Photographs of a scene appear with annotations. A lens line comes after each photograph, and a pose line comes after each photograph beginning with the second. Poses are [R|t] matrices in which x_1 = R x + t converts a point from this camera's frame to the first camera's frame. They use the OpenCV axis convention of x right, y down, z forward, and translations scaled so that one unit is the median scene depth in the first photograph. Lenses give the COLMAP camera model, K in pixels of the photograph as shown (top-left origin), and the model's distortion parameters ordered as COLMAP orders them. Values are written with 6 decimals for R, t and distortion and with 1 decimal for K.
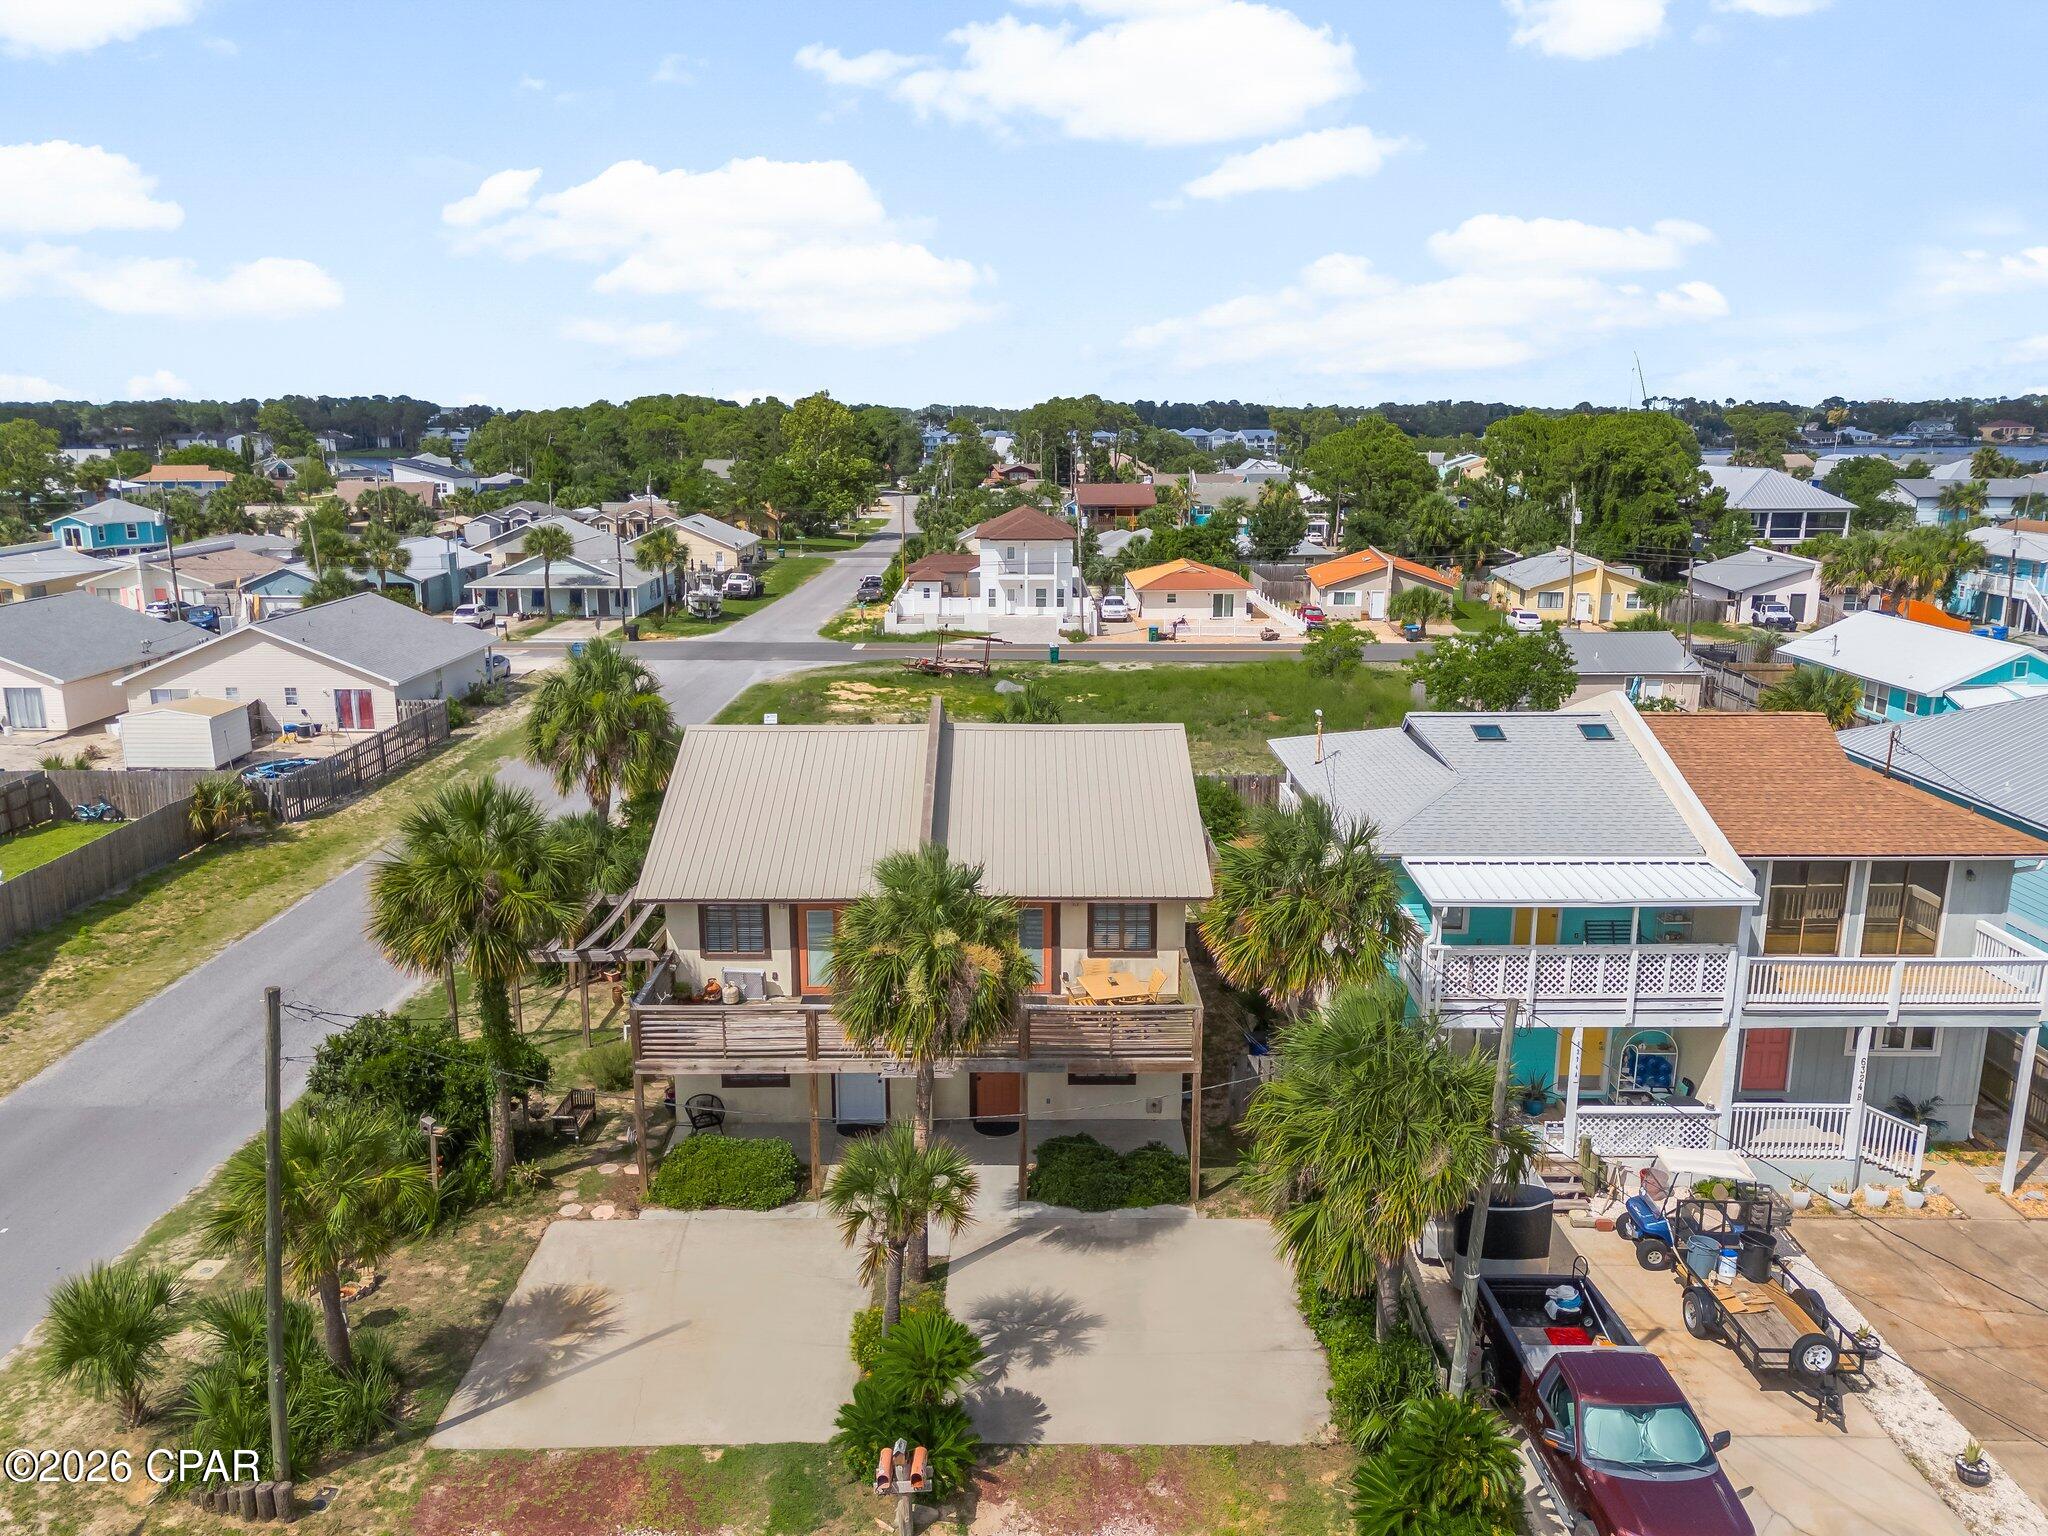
lens RADIAL K [[1503.4, 0, 1022.9], [0, 1503.4, 772.4], [0, 0, 1]] dist [0.060812, -0.043744]
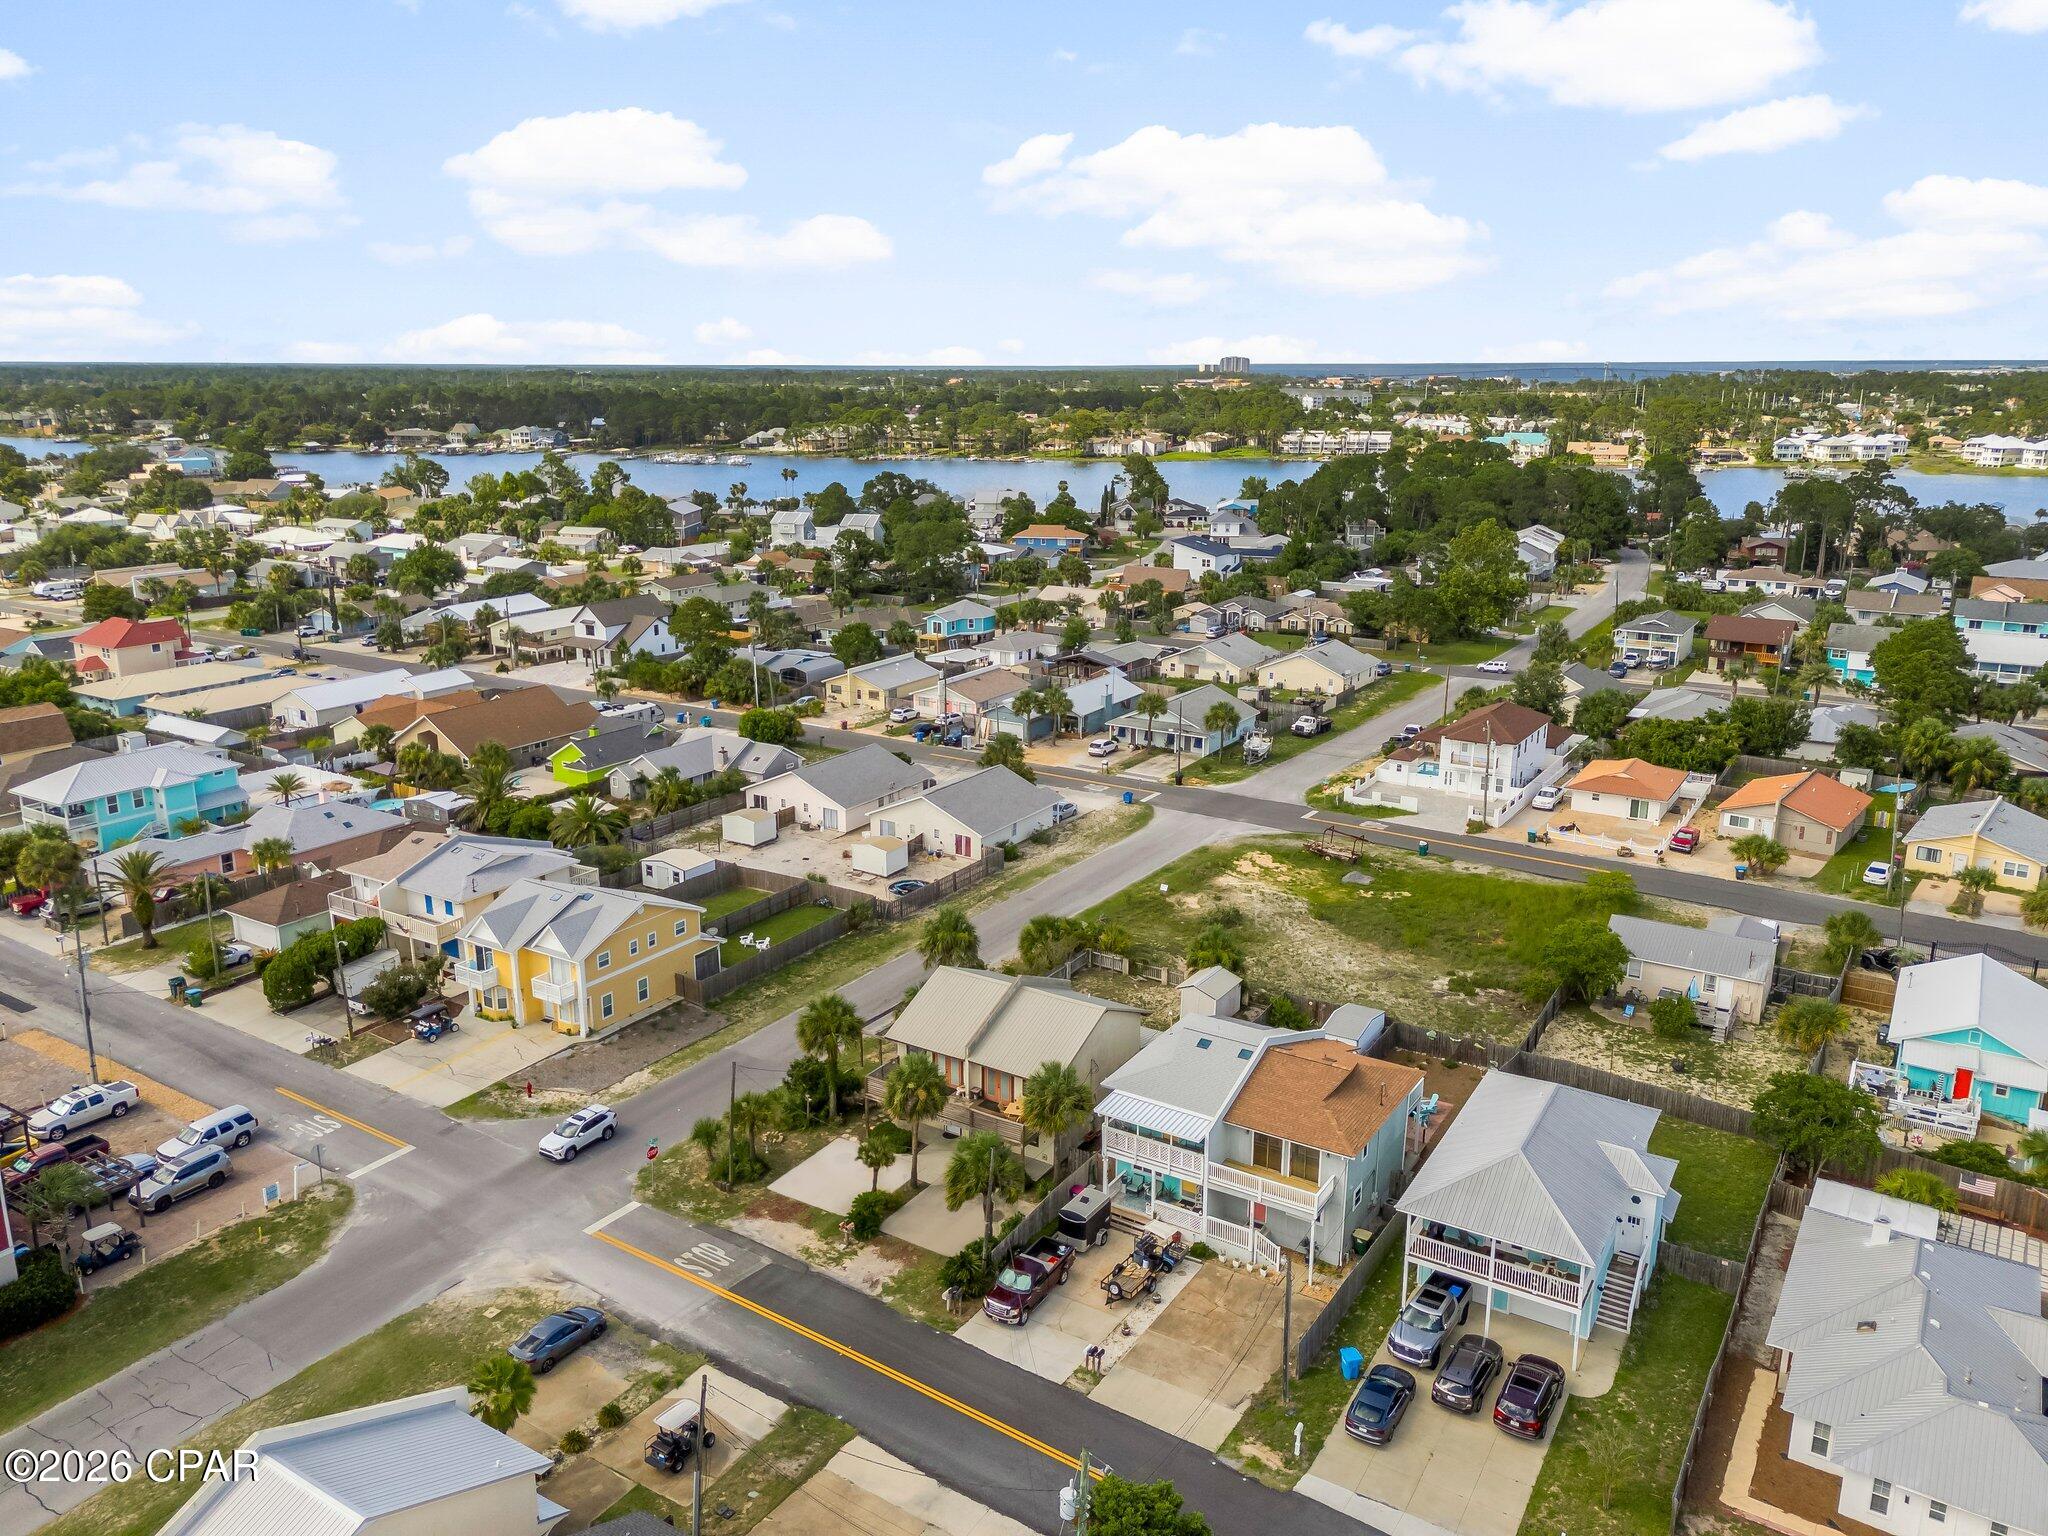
lens RADIAL K [[1505.3, 0, 1024.0], [0, 1505.3, 768.0], [0, 0, 1]] dist [0.087774, -0.084811]
pose [[0.842055, 0.140861, -0.520674, 1.340922], [-0.123760, 0.990001, 0.067682, -0.626269], [0.525002, 0.007447, 0.851068, -1.271451]]
